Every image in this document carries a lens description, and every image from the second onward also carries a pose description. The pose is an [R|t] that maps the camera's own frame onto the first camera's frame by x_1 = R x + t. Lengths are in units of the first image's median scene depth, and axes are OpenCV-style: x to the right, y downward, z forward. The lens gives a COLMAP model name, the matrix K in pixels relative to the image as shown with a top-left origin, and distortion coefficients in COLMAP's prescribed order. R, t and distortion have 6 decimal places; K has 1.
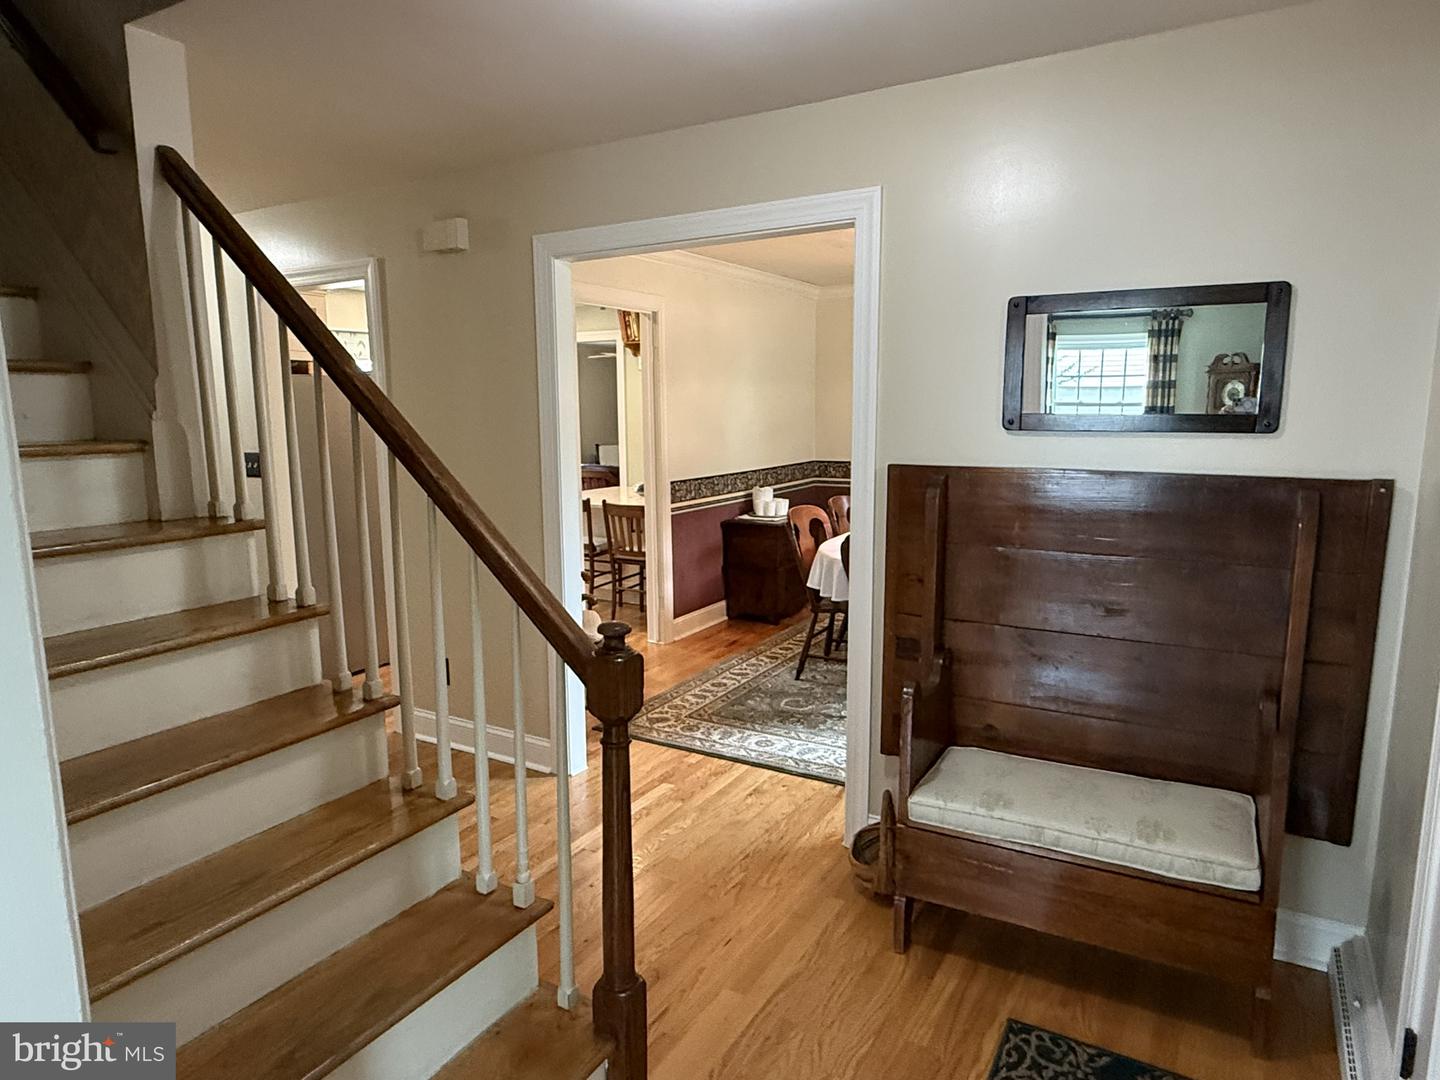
lens RADIAL K [[887.1, 0, 716.4], [0, 887.1, 547.2], [0, 0, 1]] dist [0.004400, -0.000308]
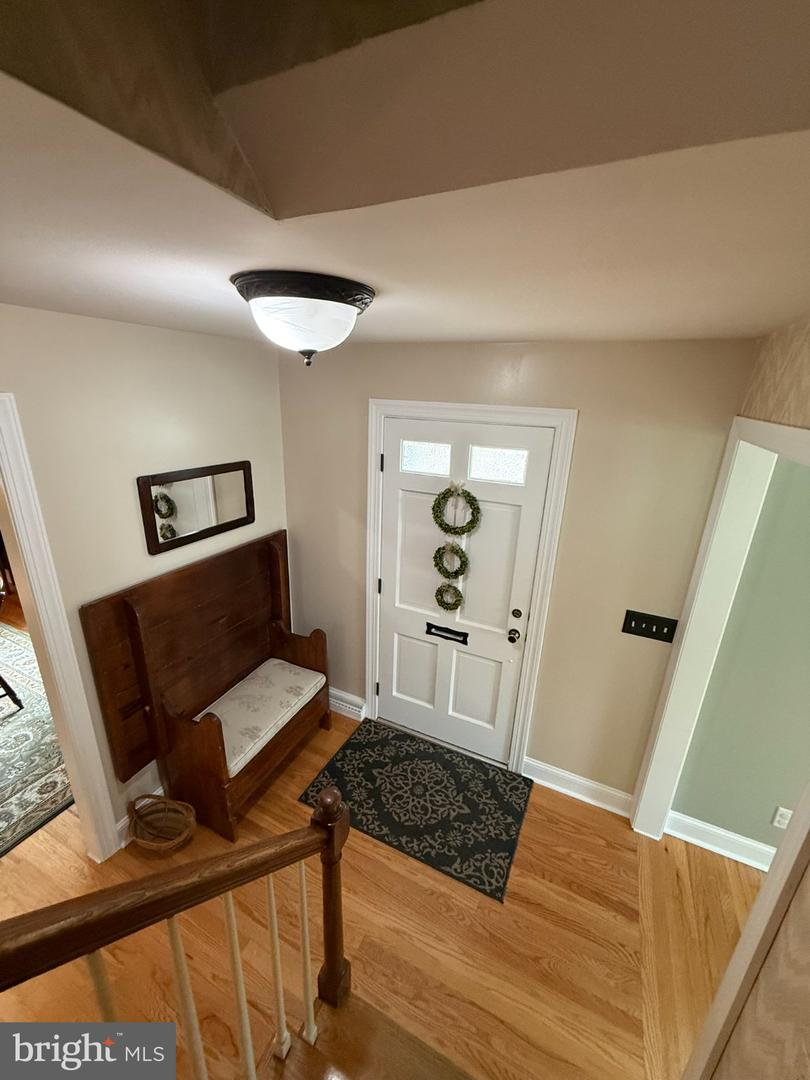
lens RADIAL K [[432.3, 0, 400.9], [0, 432.3, 538.9], [0, 0, 1]] dist [-0.001525, 0.000299]
pose [[-0.085833, -0.311302, 0.946427, -0.201130], [0.127489, 0.938691, 0.320320, -0.158264], [-0.988119, 0.148153, -0.040883, 0.257002]]
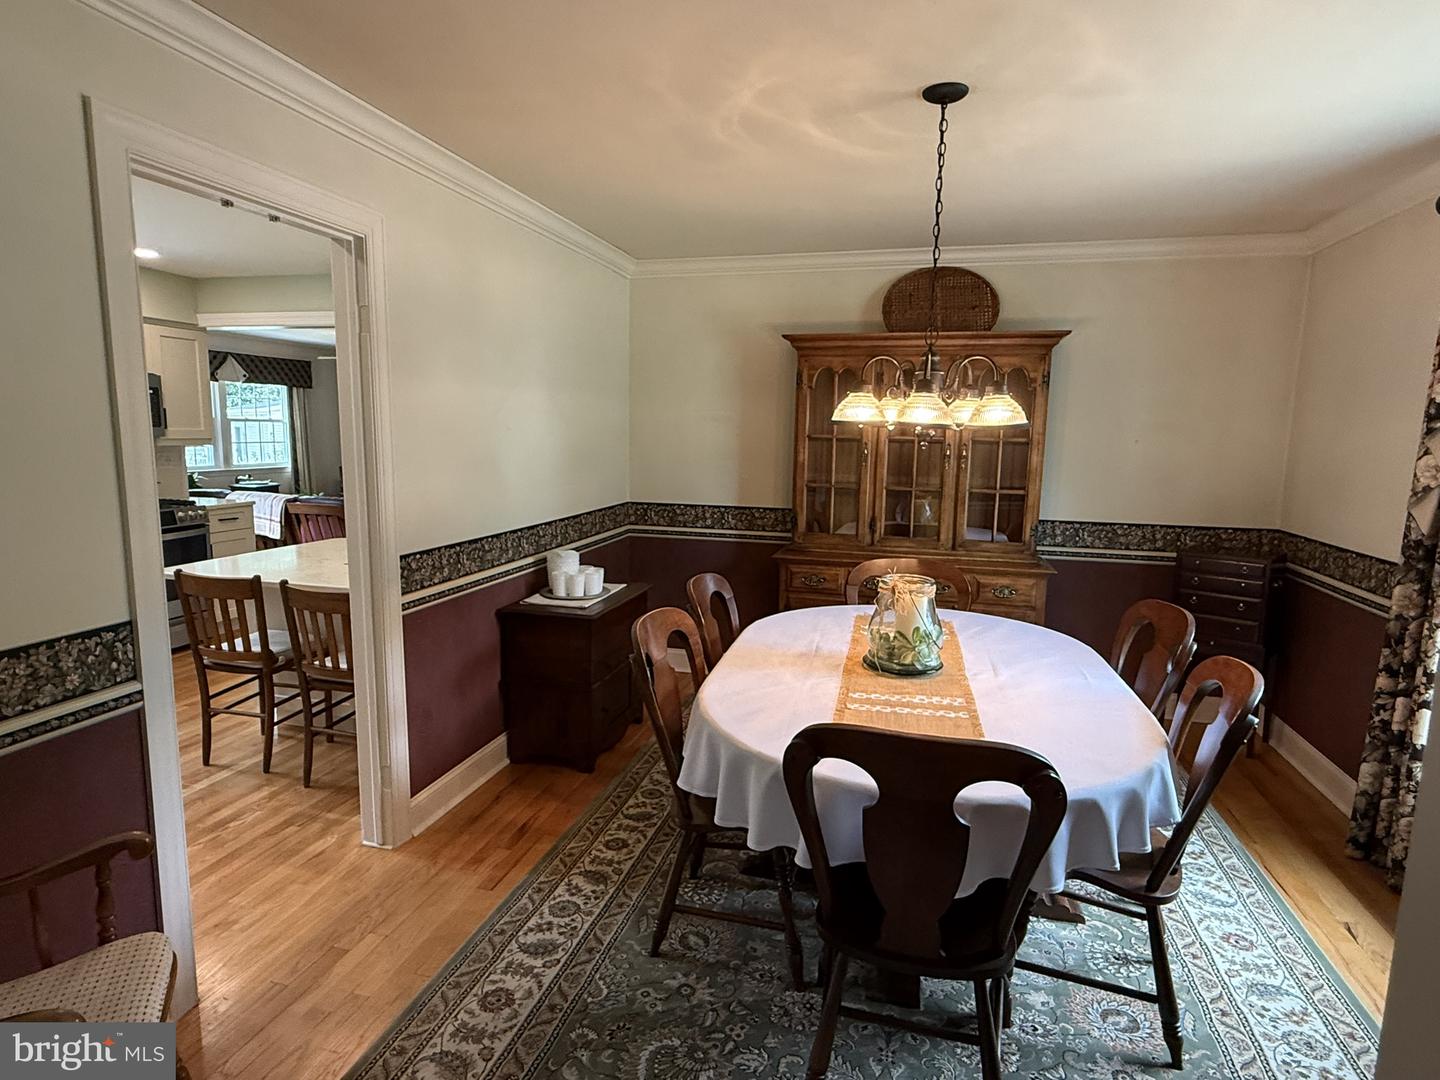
lens RADIAL K [[797.3, 0, 721.4], [0, 797.3, 543.7], [0, 0, 1]] dist [-0.002310, 0.000688]
pose [[0.961001, -0.013276, 0.276226, 0.003276], [0.017426, 0.999769, -0.012575, -0.069278], [-0.275995, 0.016898, 0.961010, 0.454391]]
